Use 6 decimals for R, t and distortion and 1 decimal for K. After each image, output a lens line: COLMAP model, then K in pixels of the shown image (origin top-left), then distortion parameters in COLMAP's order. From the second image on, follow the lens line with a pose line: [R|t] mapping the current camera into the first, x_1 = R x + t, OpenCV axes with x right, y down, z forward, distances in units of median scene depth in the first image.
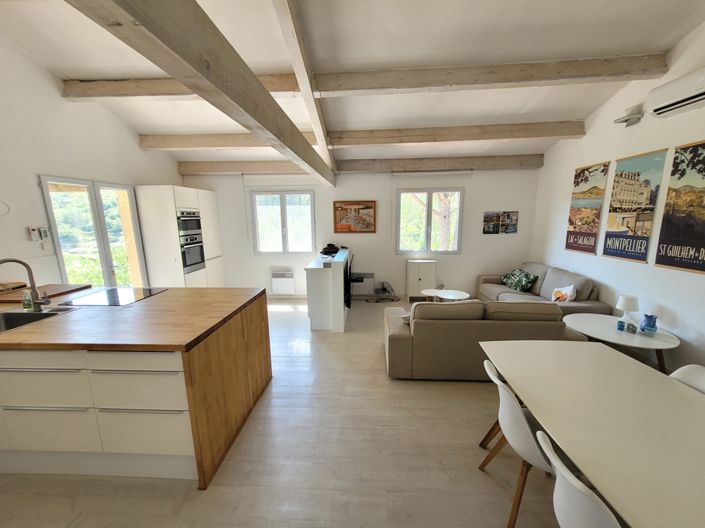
lens RADIAL K [[281.8, 0, 350.9], [0, 281.8, 266.0], [0, 0, 1]] dist [-0.001755, -0.000489]
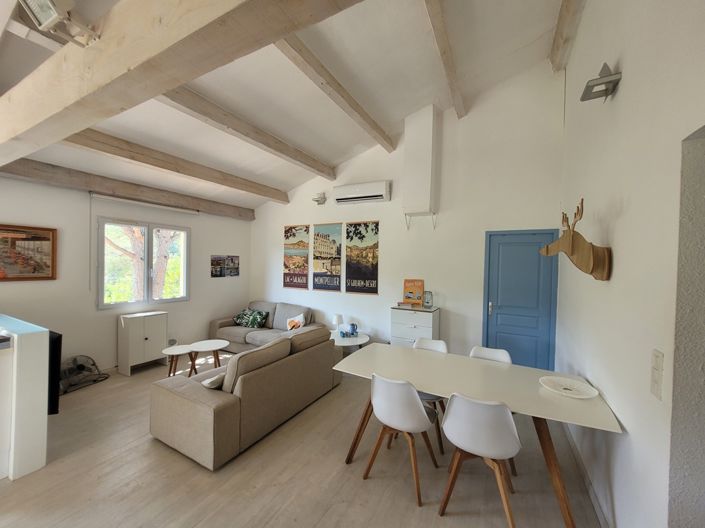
lens RADIAL K [[281.8, 0, 352.4], [0, 281.8, 266.4], [0, 0, 1]] dist [-0.001755, -0.000489]
pose [[0.418209, 0.013279, 0.908254, -0.267742], [0.133171, 0.988193, -0.075767, -0.017080], [-0.898536, 0.152639, 0.411503, 0.204230]]
